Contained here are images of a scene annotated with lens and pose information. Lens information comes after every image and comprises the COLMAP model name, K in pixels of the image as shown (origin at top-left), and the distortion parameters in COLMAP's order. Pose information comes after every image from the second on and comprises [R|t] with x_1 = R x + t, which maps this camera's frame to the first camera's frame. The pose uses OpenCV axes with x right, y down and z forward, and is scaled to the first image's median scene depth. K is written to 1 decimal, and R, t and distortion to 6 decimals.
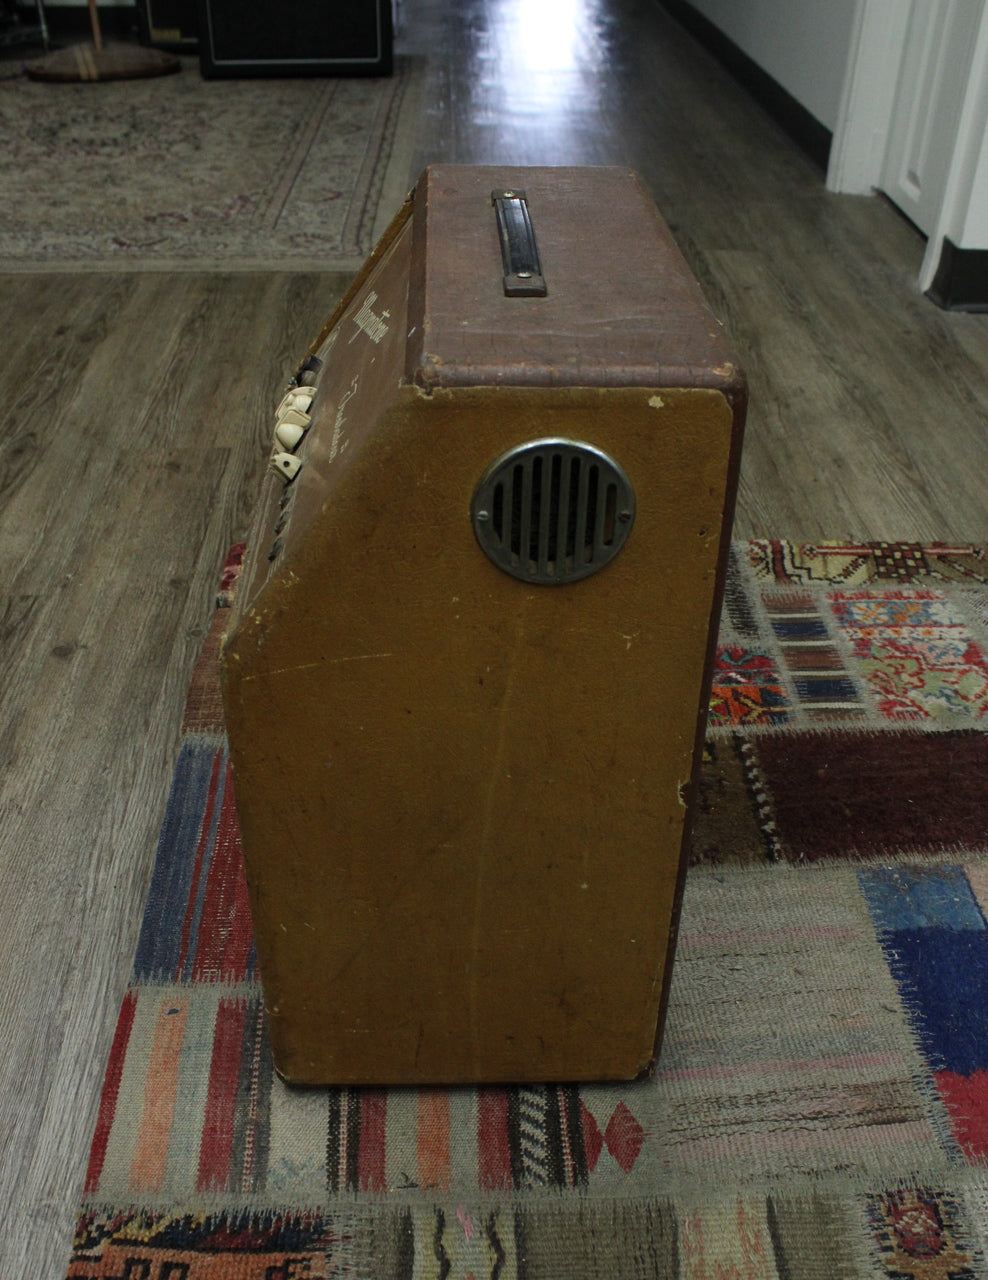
lens RADIAL K [[1320.7, 0, 495.0], [0, 1320.7, 713.3], [0, 0, 1]] dist [-0.160570, 0.108540]
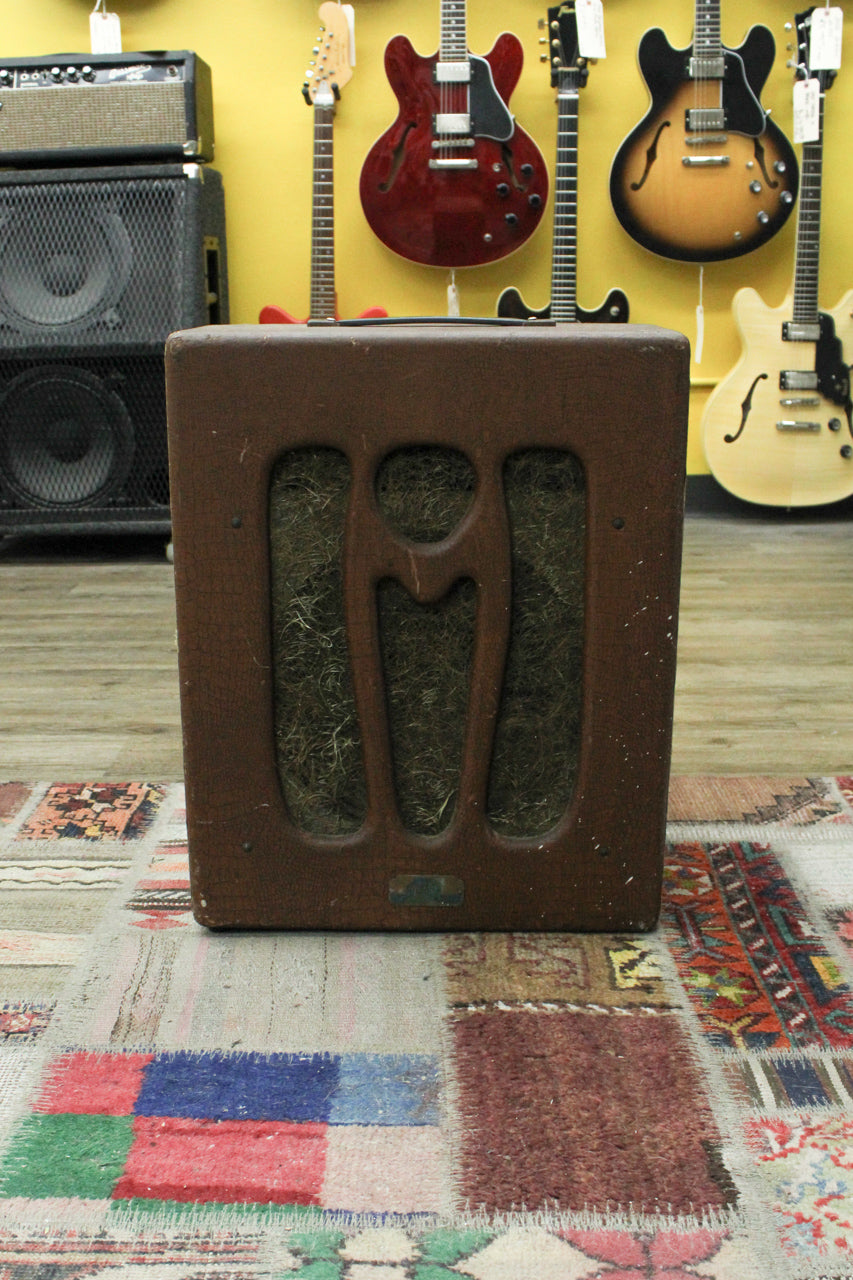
lens RADIAL K [[1399.0, 0, 396.5], [0, 1399.0, 685.6], [0, 0, 1]] dist [-0.202683, 0.207318]
pose [[-0.073745, 0.269178, -0.960263, 1.387242], [-0.581065, 0.770960, 0.260737, -0.378553], [0.810509, 0.577203, 0.099555, 0.916300]]
